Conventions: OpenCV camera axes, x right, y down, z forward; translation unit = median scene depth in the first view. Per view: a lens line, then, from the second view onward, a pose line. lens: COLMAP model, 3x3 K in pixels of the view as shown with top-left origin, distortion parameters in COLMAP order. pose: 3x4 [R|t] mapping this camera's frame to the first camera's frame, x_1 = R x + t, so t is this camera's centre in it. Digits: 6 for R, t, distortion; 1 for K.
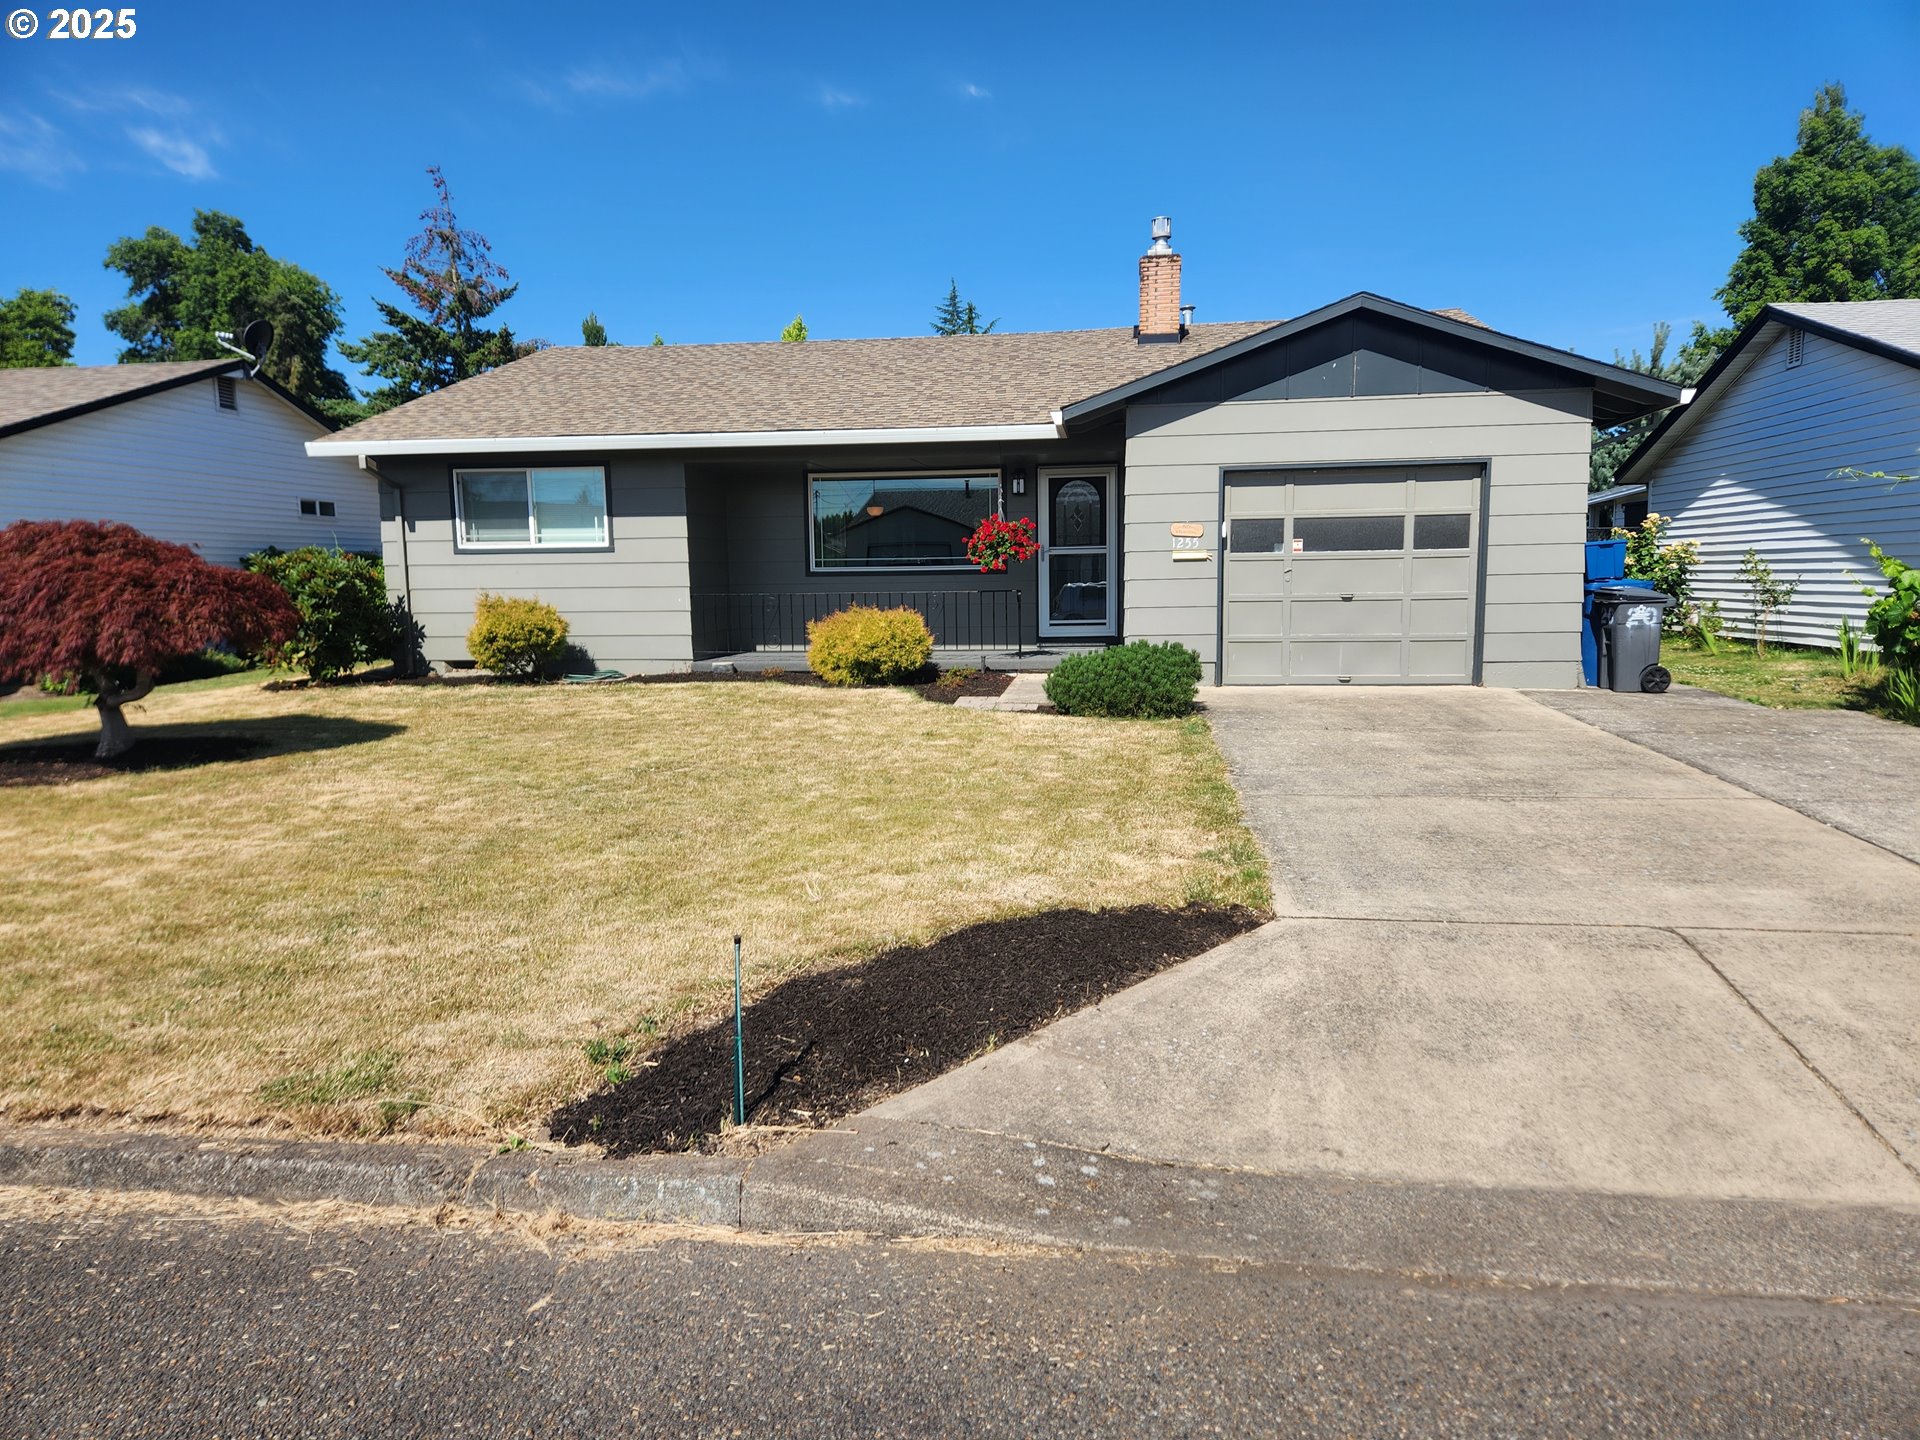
lens RADIAL K [[1294.0, 0, 968.3], [0, 1294.0, 728.0], [0, 0, 1]] dist [0.068723, -0.000499]
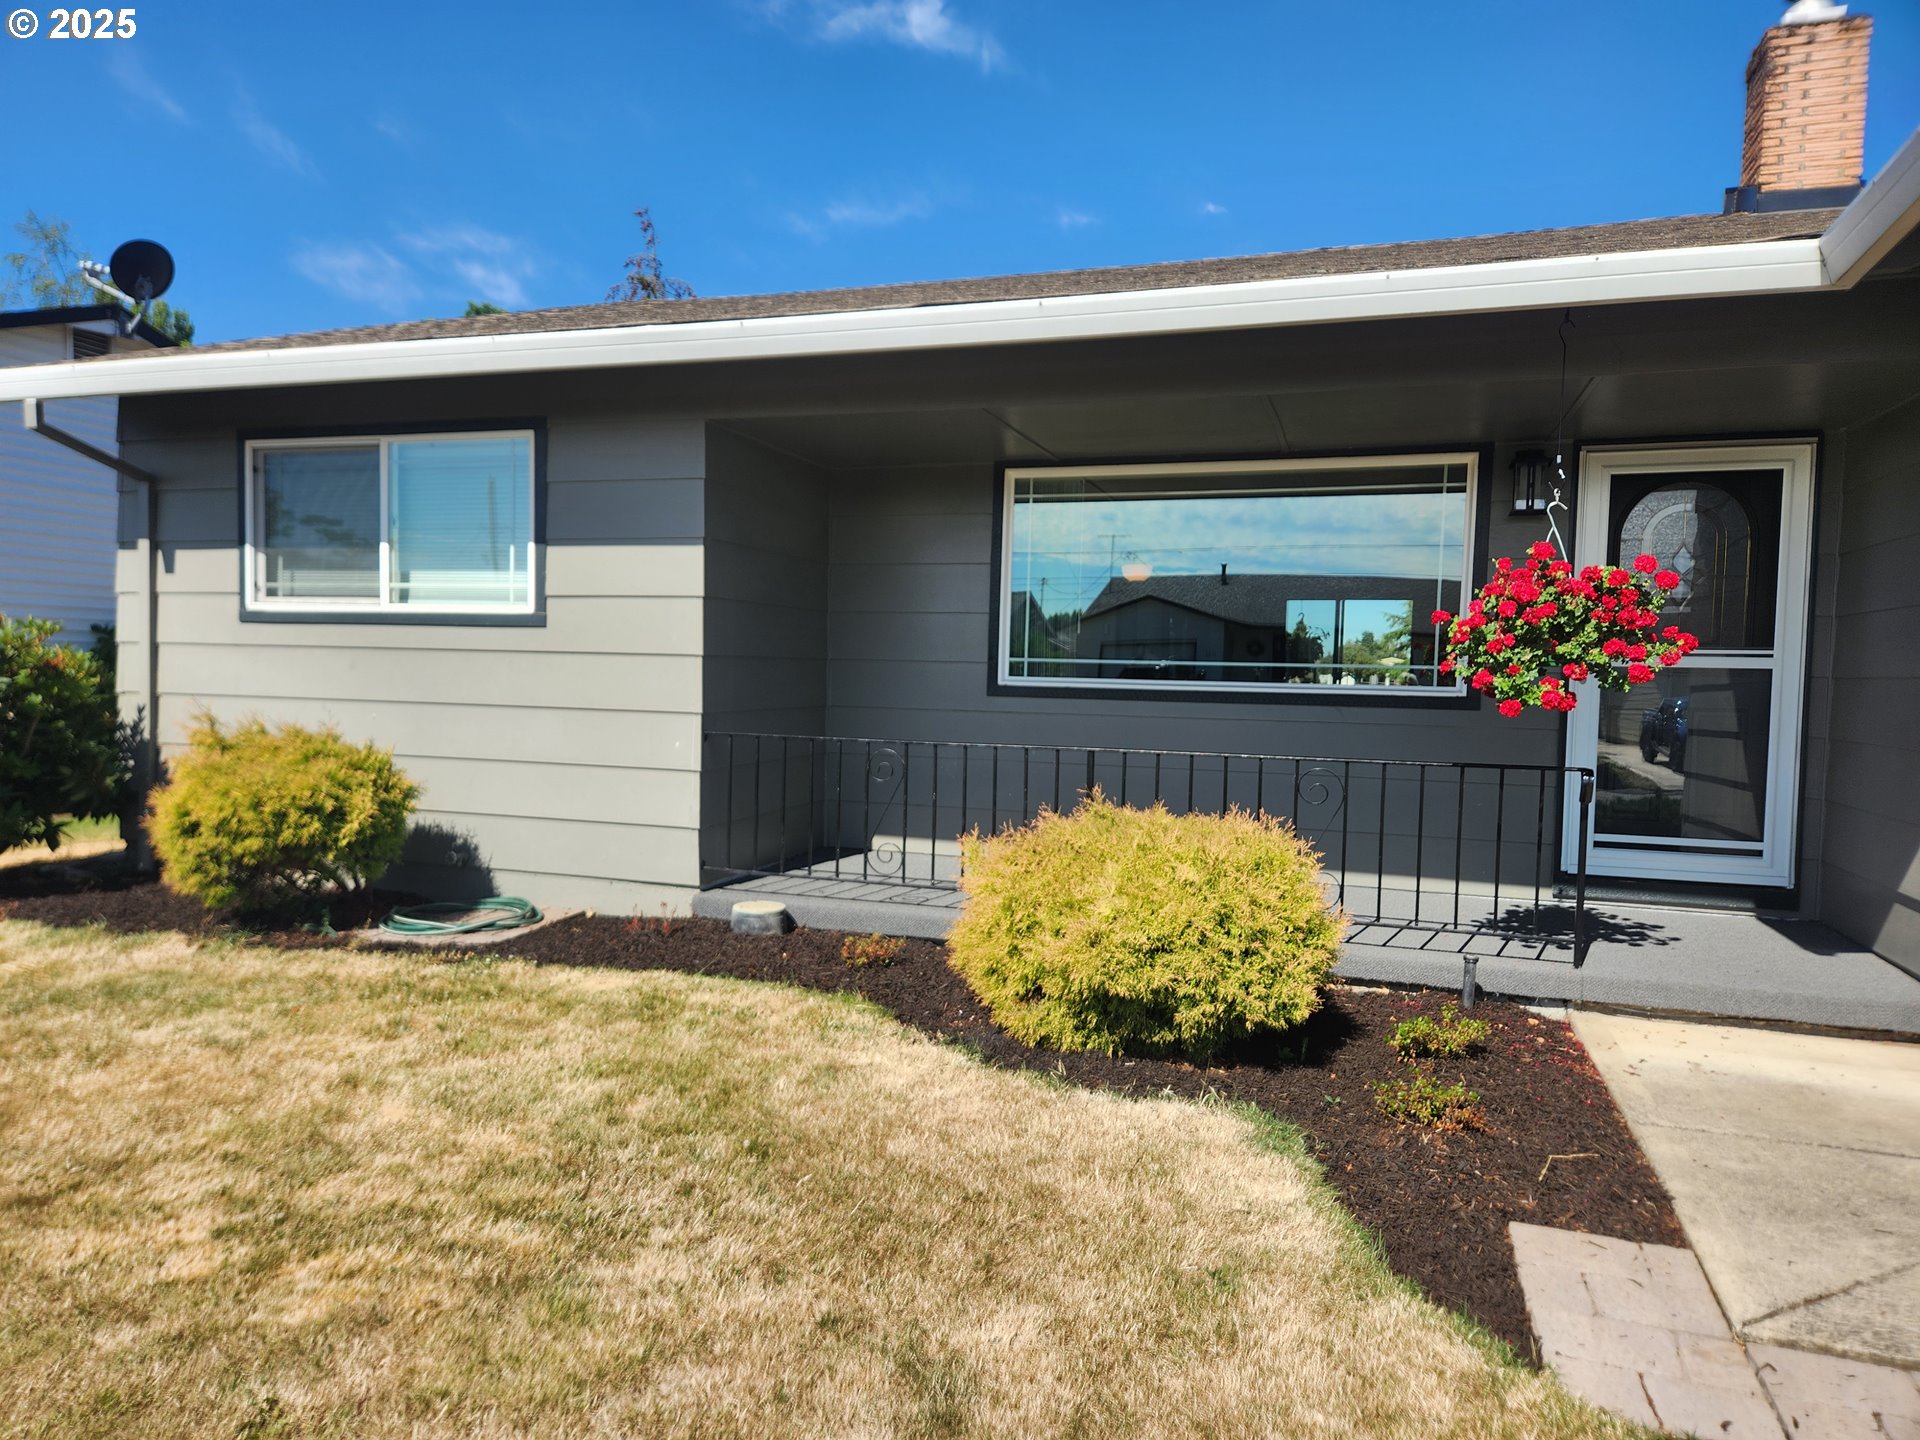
lens RADIAL K [[1294.0, 0, 956.1], [0, 1294.0, 719.4], [0, 0, 1]] dist [0.068723, -0.000499]
pose [[0.981700, 0.044487, -0.185164, -0.056991], [-0.059953, 0.995088, -0.078781, -0.078152], [0.180749, 0.088440, 0.979545, 0.601732]]
